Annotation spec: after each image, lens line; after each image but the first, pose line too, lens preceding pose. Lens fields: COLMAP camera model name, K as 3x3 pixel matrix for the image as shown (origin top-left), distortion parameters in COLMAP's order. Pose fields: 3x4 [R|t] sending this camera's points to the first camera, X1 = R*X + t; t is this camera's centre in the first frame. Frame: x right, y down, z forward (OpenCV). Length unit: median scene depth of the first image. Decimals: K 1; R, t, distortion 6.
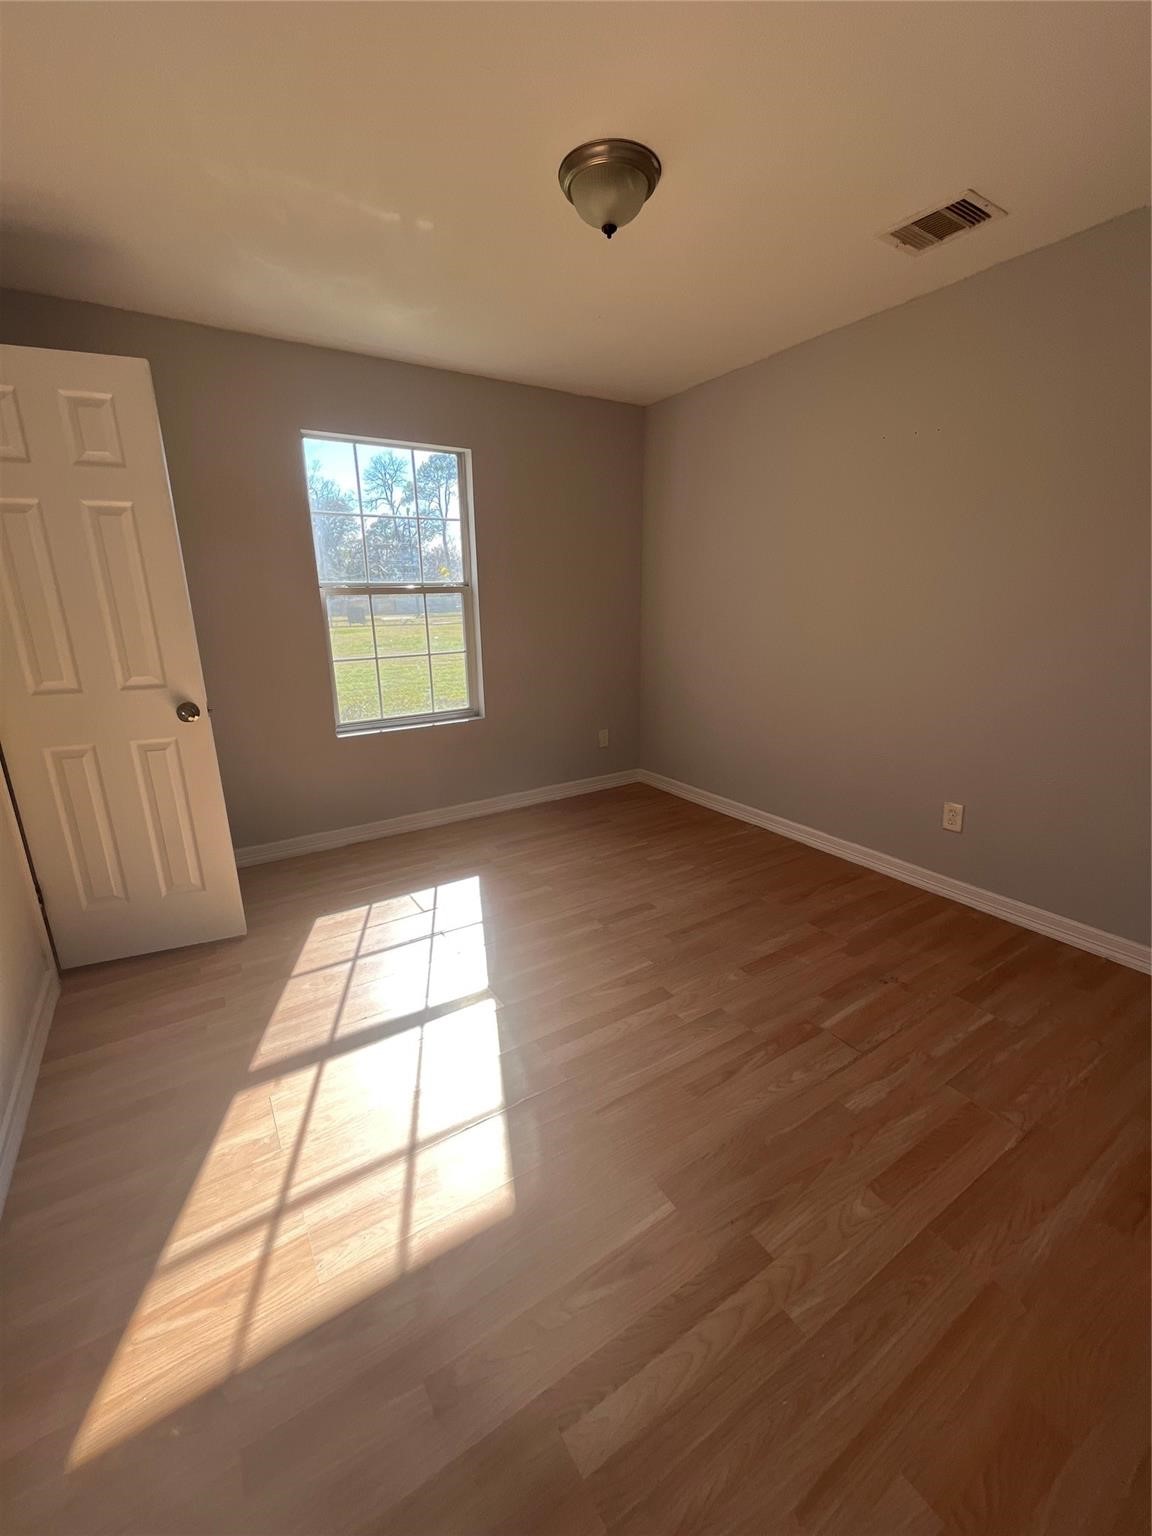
lens RADIAL K [[619.8, 0, 576.0], [0, 619.8, 768.0], [0, 0, 1]] dist [-0.002380, -0.001558]
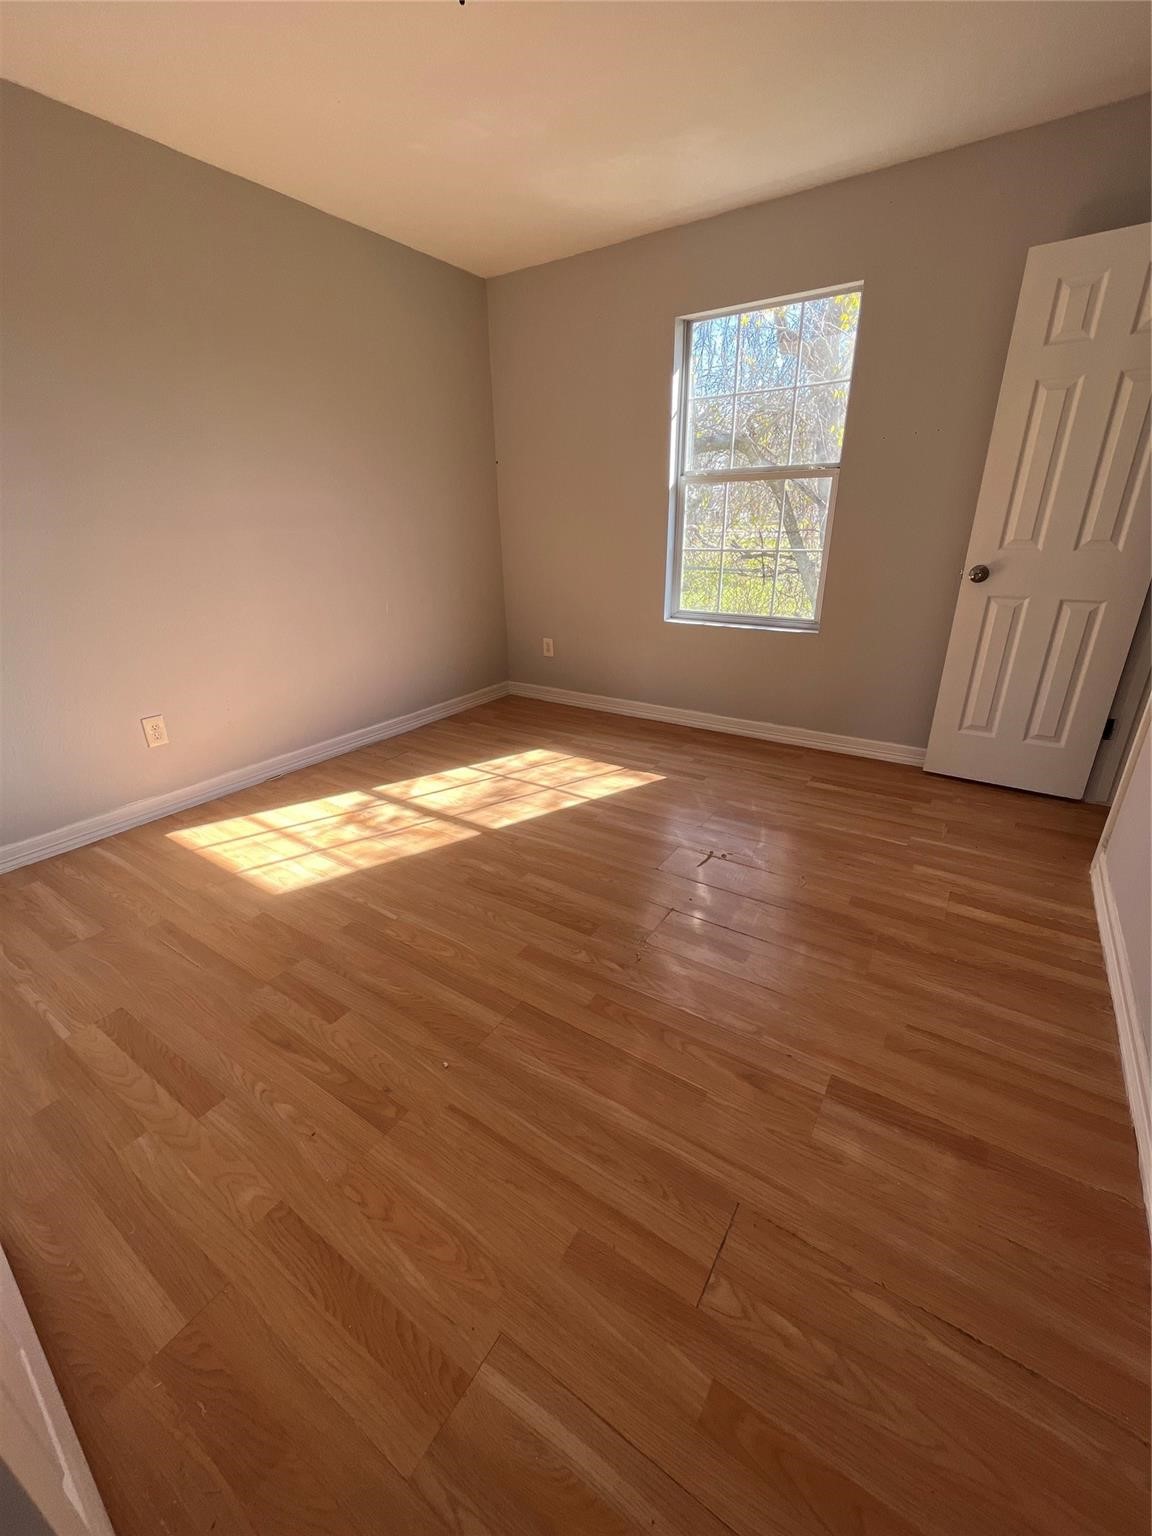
lens RADIAL K [[610.3, 0, 570.7], [0, 610.3, 720.2], [0, 0, 1]] dist [-0.000861, -0.000027]
pose [[0.428278, 0.314856, -0.847020, 0.766528], [-0.230624, 0.944379, 0.234437, -0.153713], [0.873722, 0.094940, 0.477070, 0.597544]]
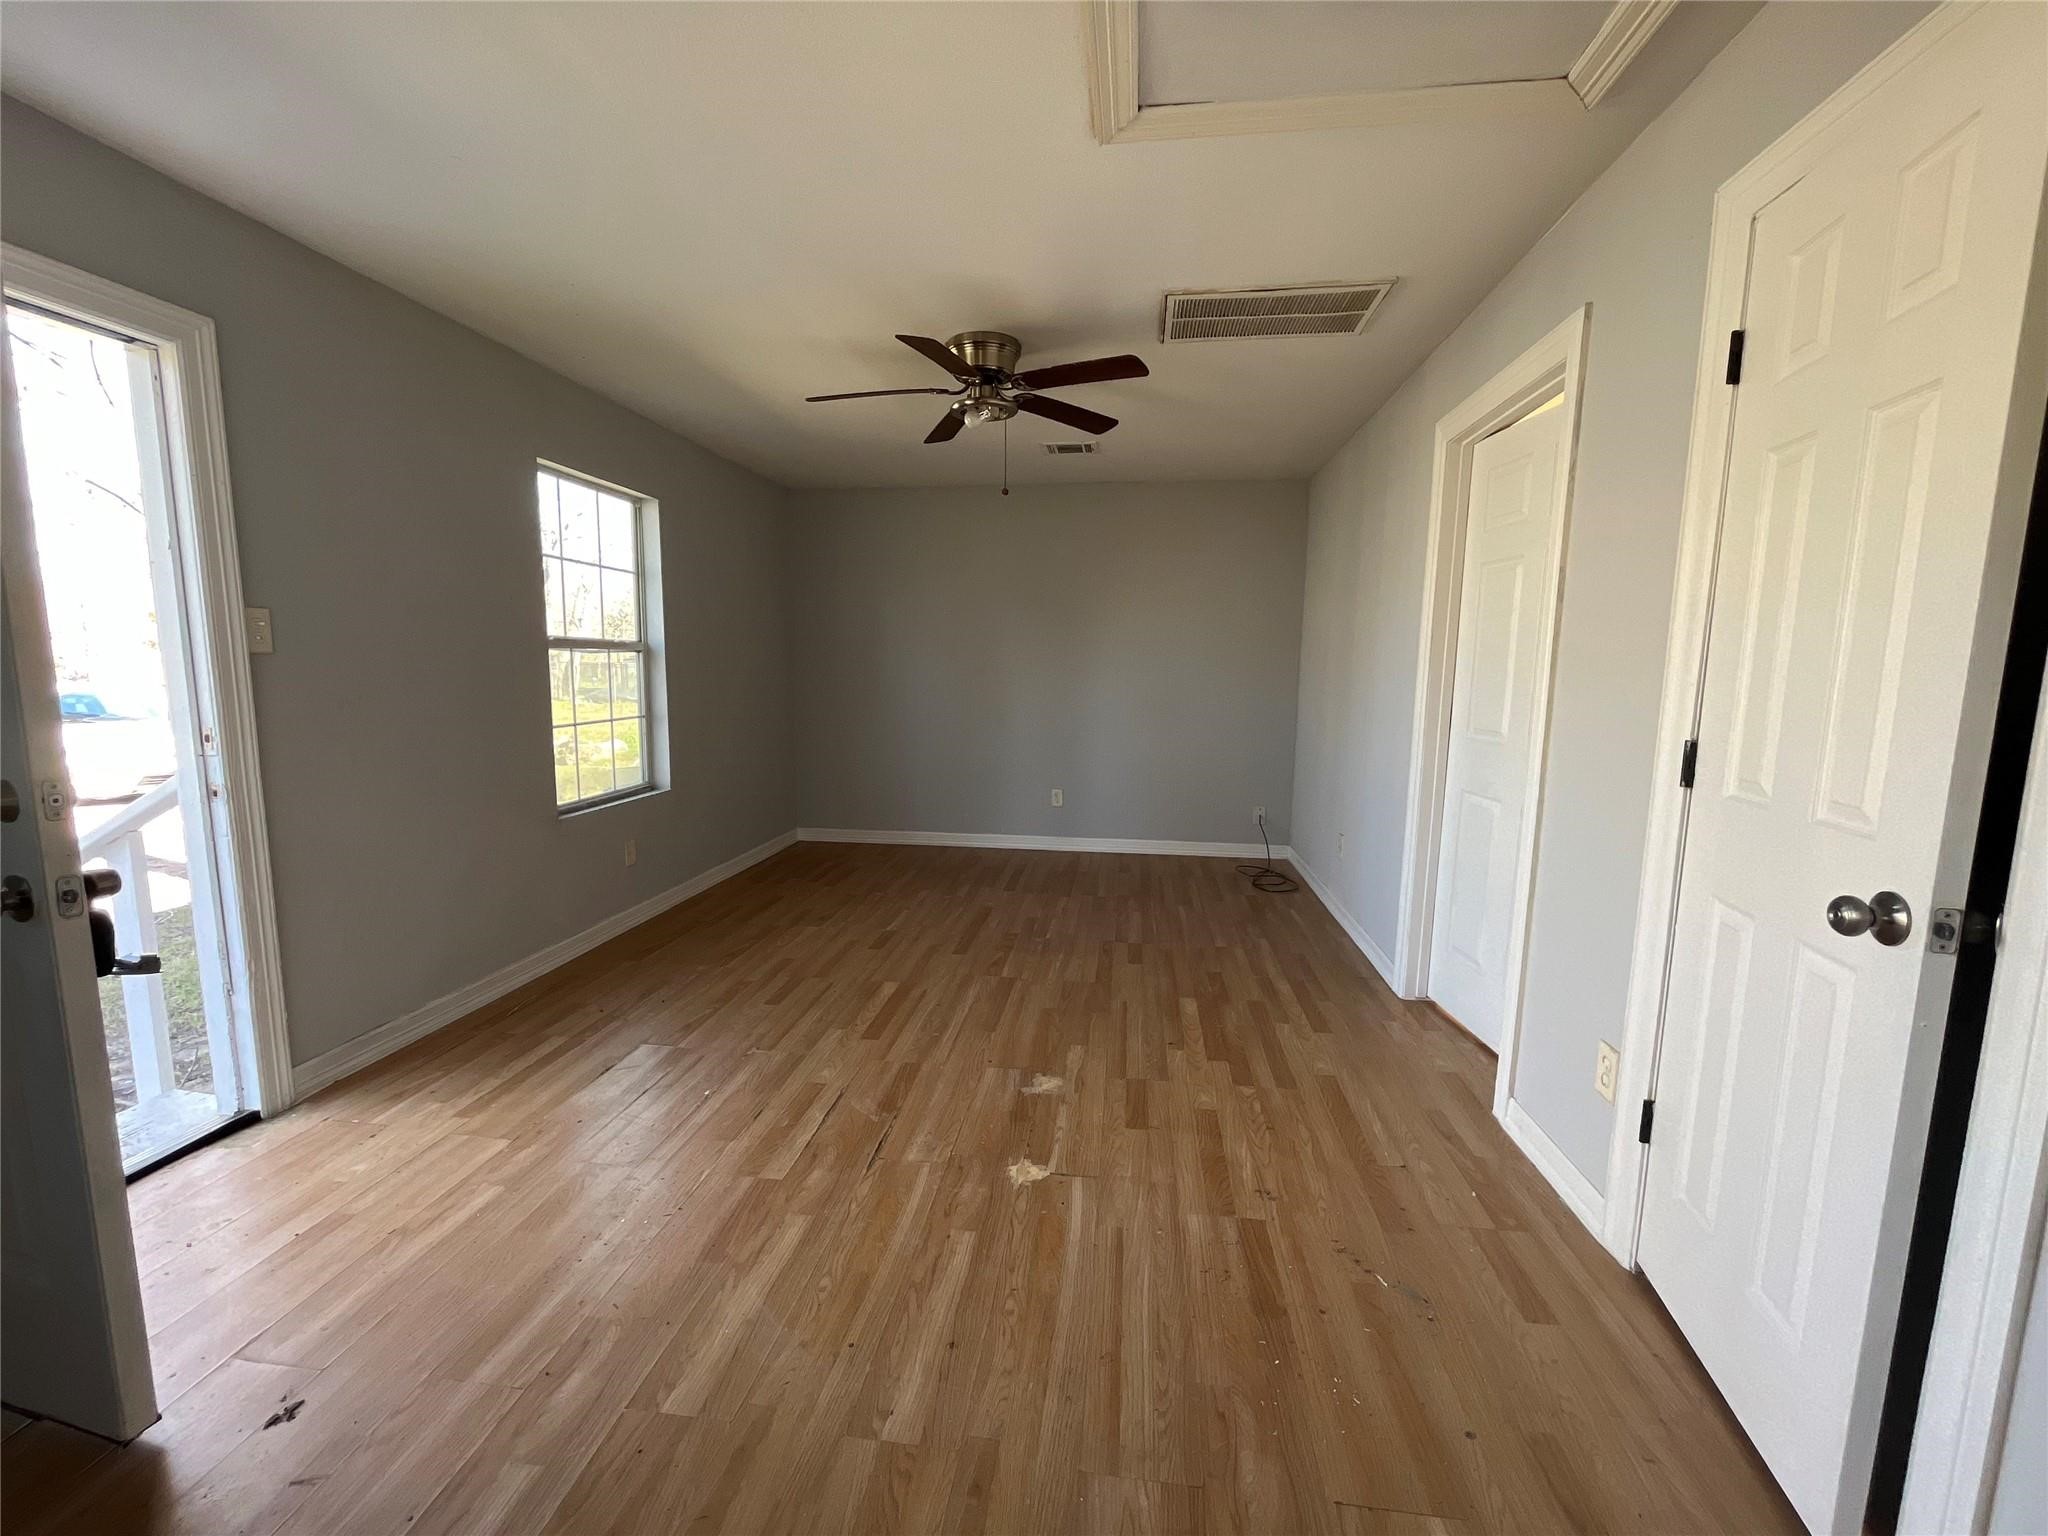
lens RADIAL K [[826.3, 0, 1024.4], [0, 826.3, 770.4], [0, 0, 1]] dist [-0.002380, -0.001558]
pose [[0.638618, -0.082558, 0.765083, -1.265601], [0.193539, 0.979501, -0.055853, 0.094039], [-0.744788, 0.183743, 0.641505, -0.221328]]
